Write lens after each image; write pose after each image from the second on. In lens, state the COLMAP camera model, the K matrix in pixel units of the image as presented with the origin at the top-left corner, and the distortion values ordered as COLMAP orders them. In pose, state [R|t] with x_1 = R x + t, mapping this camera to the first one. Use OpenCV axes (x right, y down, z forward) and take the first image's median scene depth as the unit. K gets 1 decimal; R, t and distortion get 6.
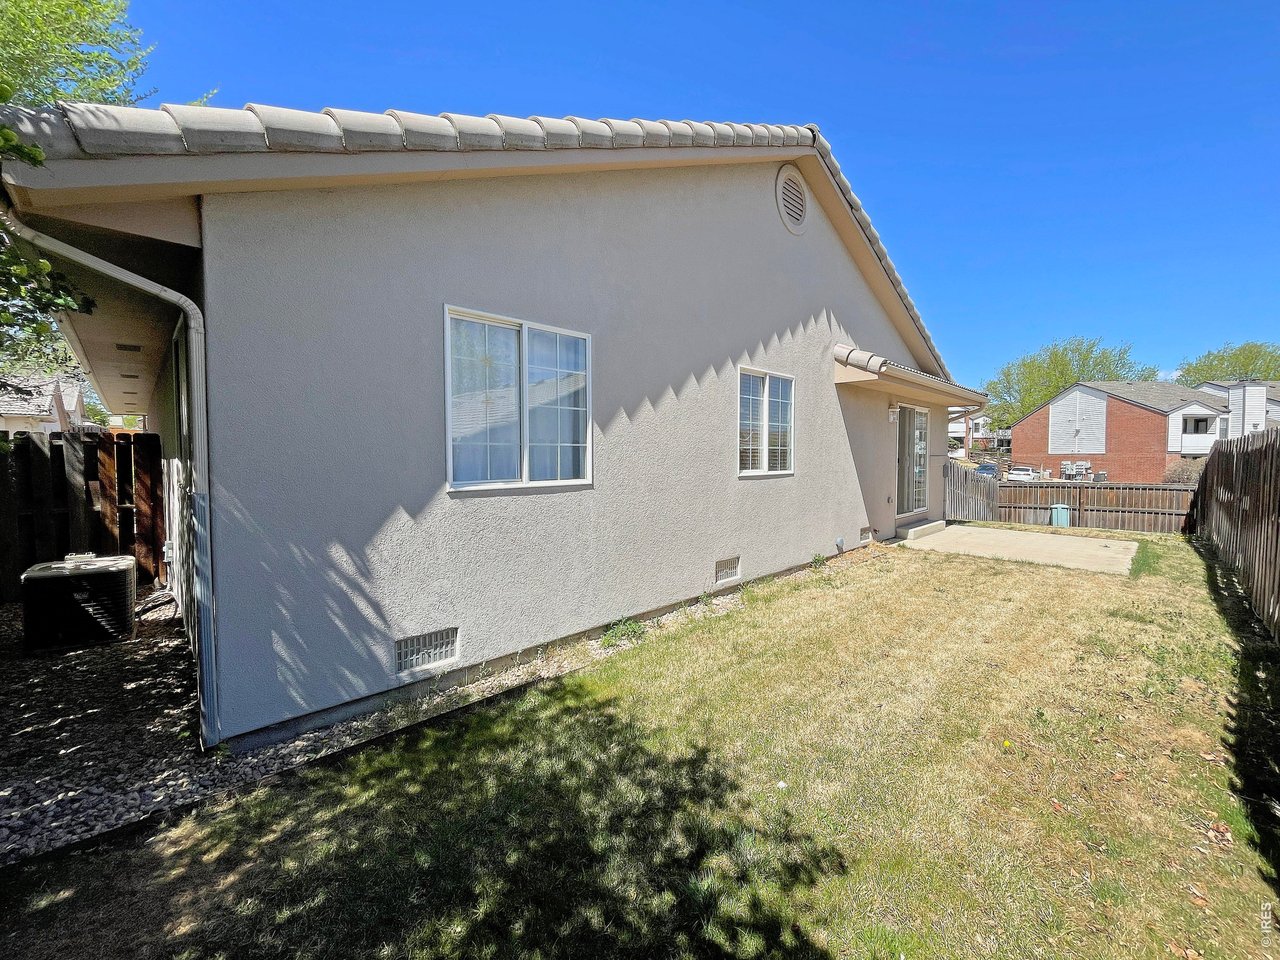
lens RADIAL K [[532.7, 0, 633.8], [0, 532.7, 475.1], [0, 0, 1]] dist [0.002007, -0.000539]
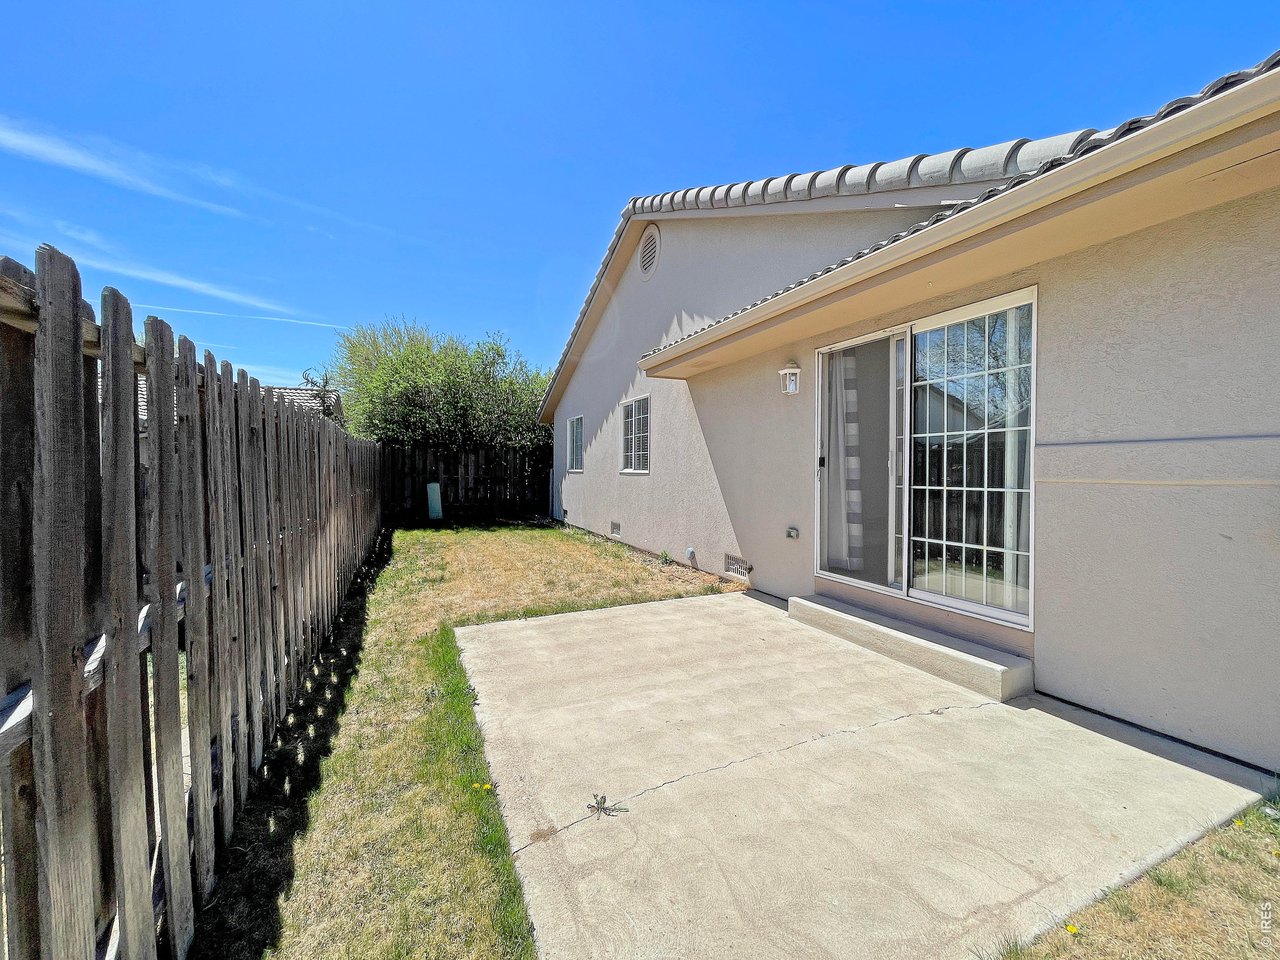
lens RADIAL K [[532.7, 0, 633.8], [0, 532.7, 475.1], [0, 0, 1]] dist [0.002007, -0.000539]
pose [[-0.375030, 0.008197, -0.926976, 0.231378], [-0.042431, 0.998761, 0.025999, -0.004578], [0.926041, 0.049083, -0.374217, 0.230526]]
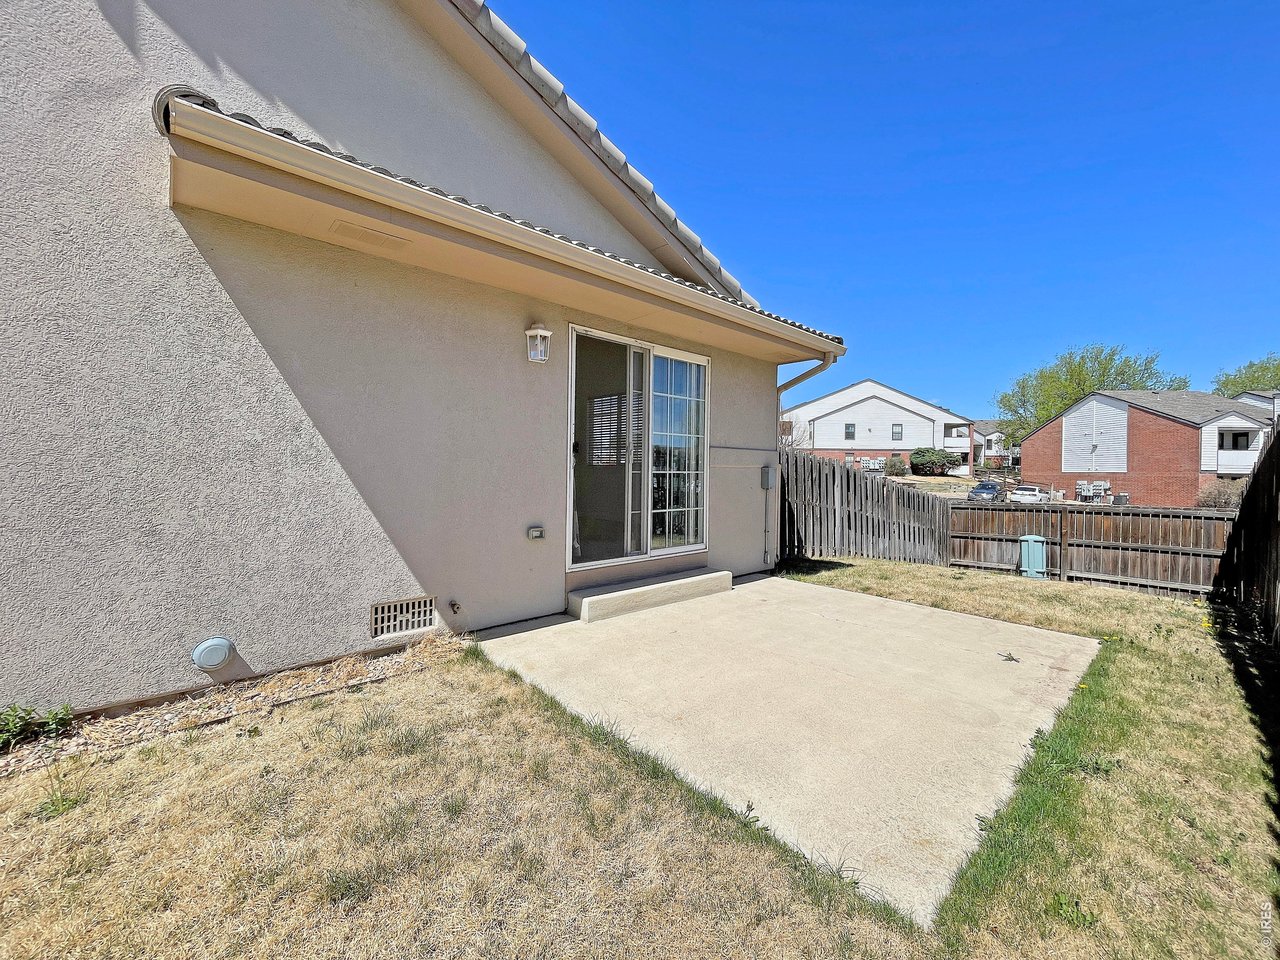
lens RADIAL K [[532.7, 0, 633.8], [0, 532.7, 475.1], [0, 0, 1]] dist [0.002007, -0.000539]
pose [[0.999305, 0.015660, -0.033841, 0.125828], [-0.016617, 0.999465, -0.028174, 0.002019], [0.033382, 0.028716, 0.999030, 0.119675]]
